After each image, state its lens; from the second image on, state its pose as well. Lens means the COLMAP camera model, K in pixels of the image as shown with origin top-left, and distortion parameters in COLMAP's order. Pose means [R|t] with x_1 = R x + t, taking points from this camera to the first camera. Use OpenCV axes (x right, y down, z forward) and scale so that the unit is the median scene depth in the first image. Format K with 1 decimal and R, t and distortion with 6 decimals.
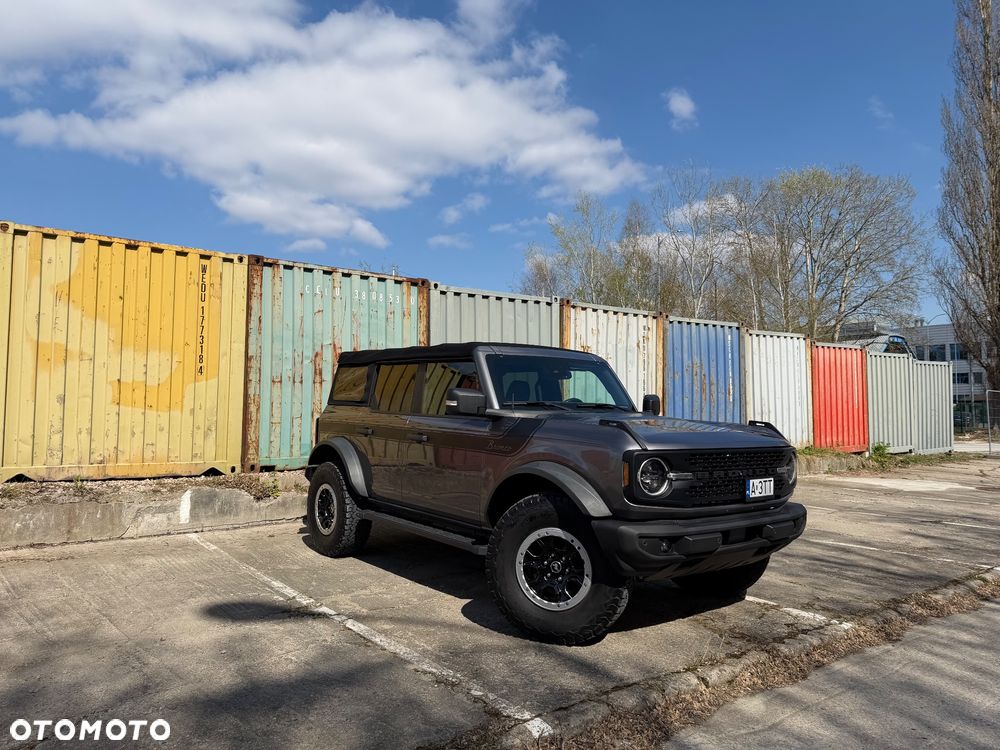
lens RADIAL K [[701.2, 0, 513.8], [0, 701.2, 371.8], [0, 0, 1]] dist [0.080272, -0.101369]
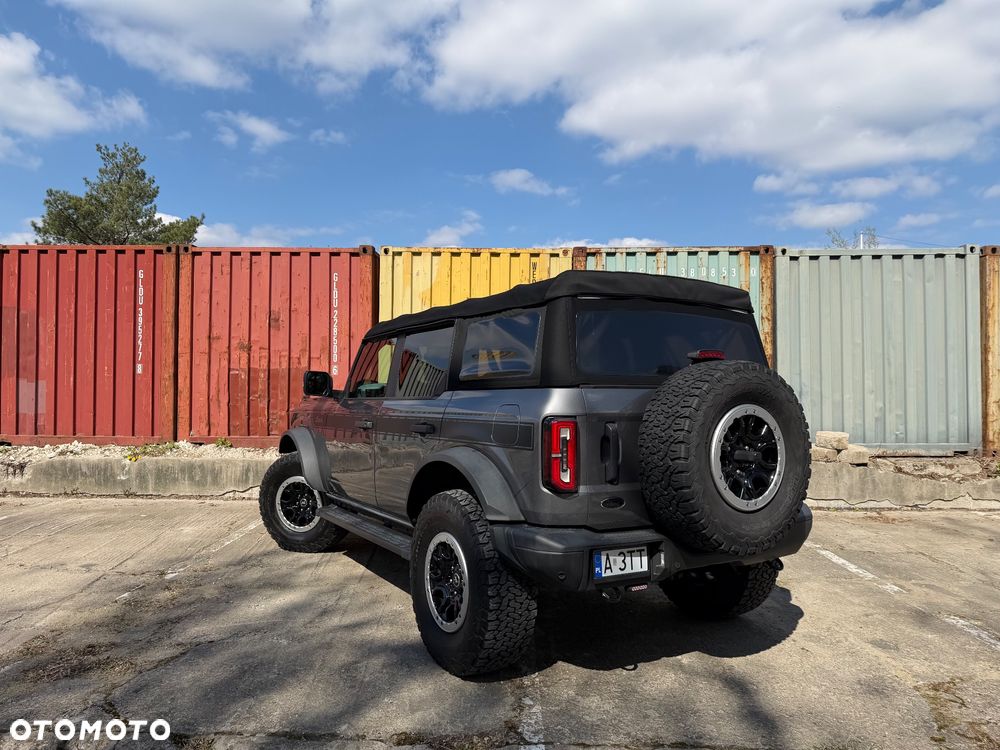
lens RADIAL K [[711.8, 0, 501.2], [0, 711.8, 367.5], [0, 0, 1]] dist [0.061283, -0.087499]
pose [[0.771911, -0.020805, -0.635390, 0.233615], [0.028935, 0.999578, 0.002422, 0.010023], [0.635072, -0.020255, 0.772188, 0.125544]]
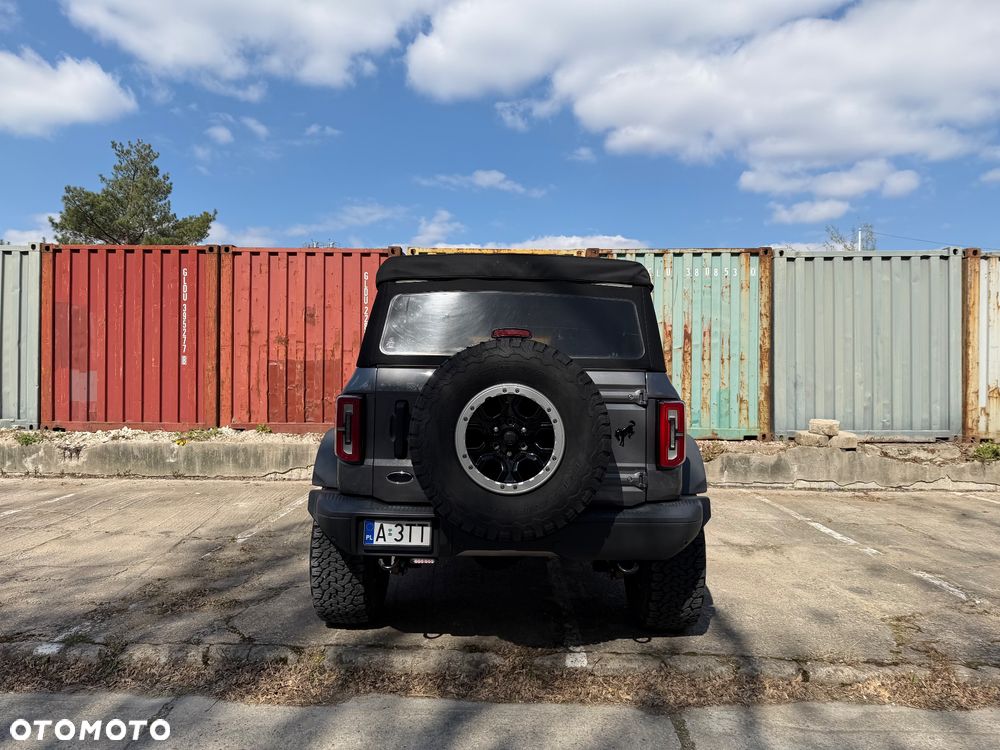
lens RADIAL K [[711.4, 0, 502.7], [0, 711.4, 374.9], [0, 0, 1]] dist [0.076181, -0.117123]
pose [[0.773874, -0.007405, -0.633297, 0.269392], [0.026853, 0.999416, 0.021128, 0.011912], [0.632771, -0.033356, 0.773621, 0.029153]]
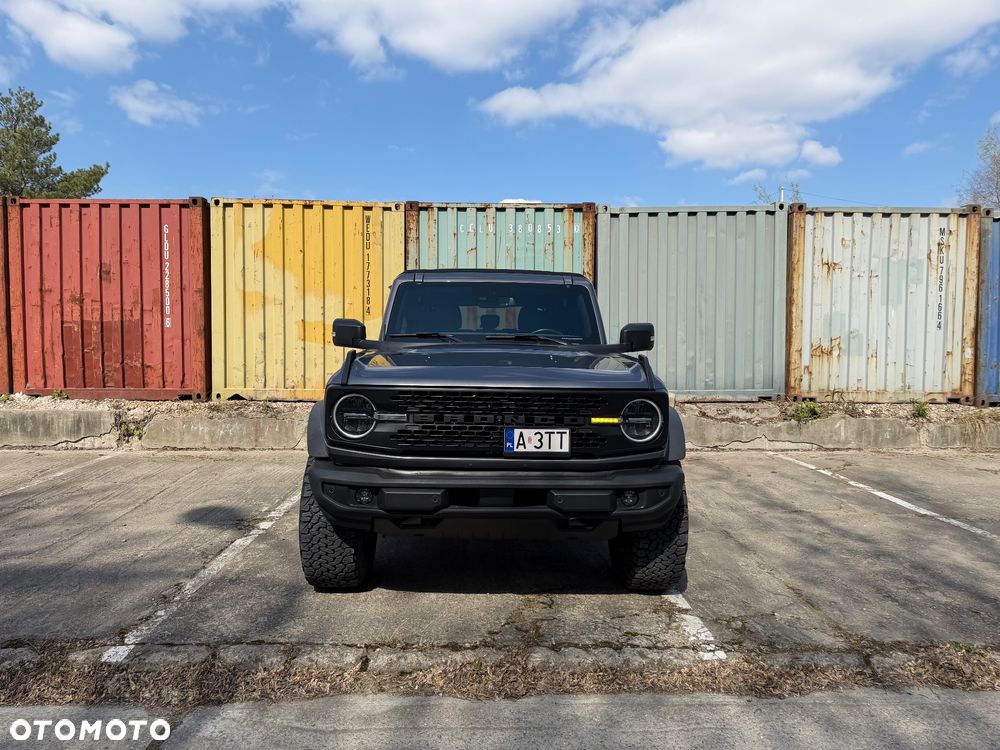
lens RADIAL K [[709.0, 0, 501.1], [0, 709.0, 371.6], [0, 0, 1]] dist [0.080941, -0.098211]
pose [[0.805500, 0.018162, -0.592318, 0.429754], [0.030923, 0.996880, 0.072620, 0.020659], [0.591789, -0.076811, 0.802425, 0.219141]]
